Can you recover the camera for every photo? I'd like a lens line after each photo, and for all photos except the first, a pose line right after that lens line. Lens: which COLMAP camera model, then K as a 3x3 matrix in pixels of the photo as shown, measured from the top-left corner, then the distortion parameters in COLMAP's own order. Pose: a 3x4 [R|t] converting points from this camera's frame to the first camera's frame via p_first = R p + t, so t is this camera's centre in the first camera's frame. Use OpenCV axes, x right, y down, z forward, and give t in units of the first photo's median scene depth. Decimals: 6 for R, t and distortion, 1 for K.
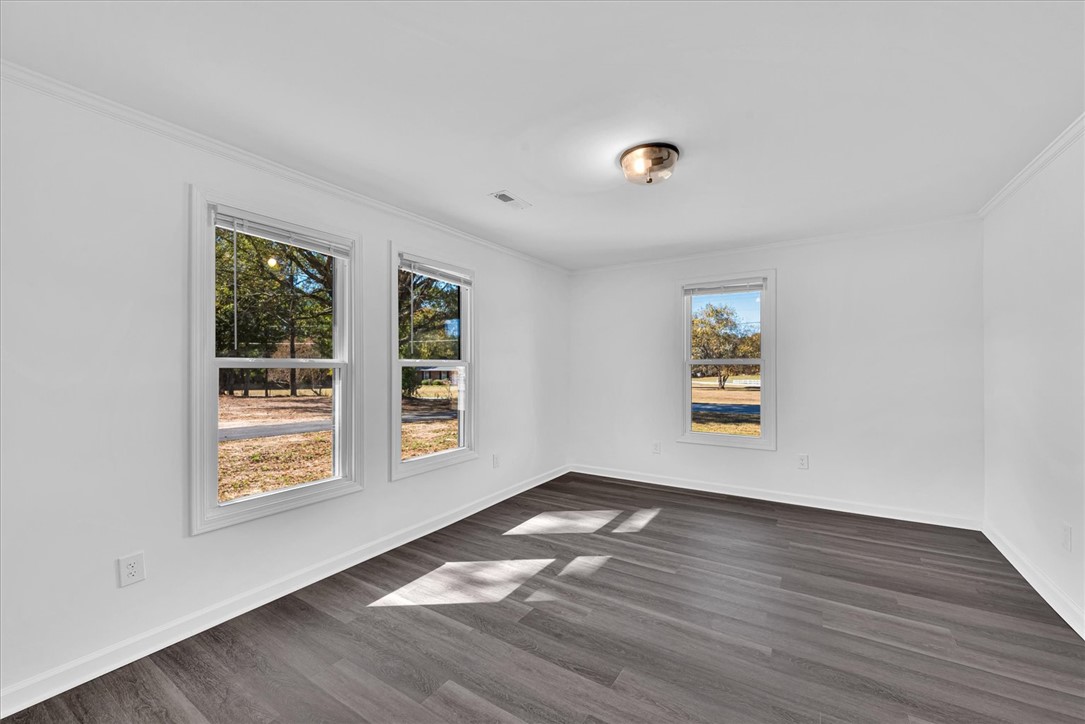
lens RADIAL K [[430.7, 0, 546.7], [0, 430.7, 361.2], [0, 0, 1]] dist [0.000228, 0.000099]
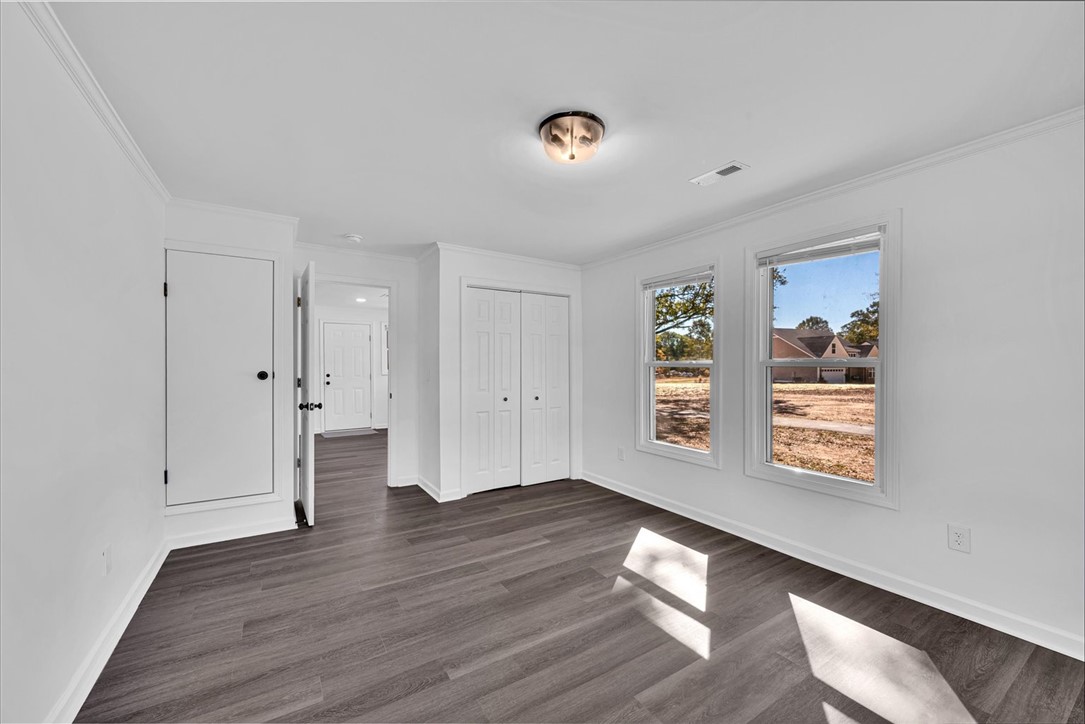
lens RADIAL K [[430.7, 0, 546.7], [0, 430.7, 361.2], [0, 0, 1]] dist [0.000228, 0.000099]
pose [[-0.422762, -0.001892, -0.906239, 1.008352], [0.008460, 0.999946, -0.006034, 0.001344], [0.906201, -0.010218, -0.422723, 1.257610]]
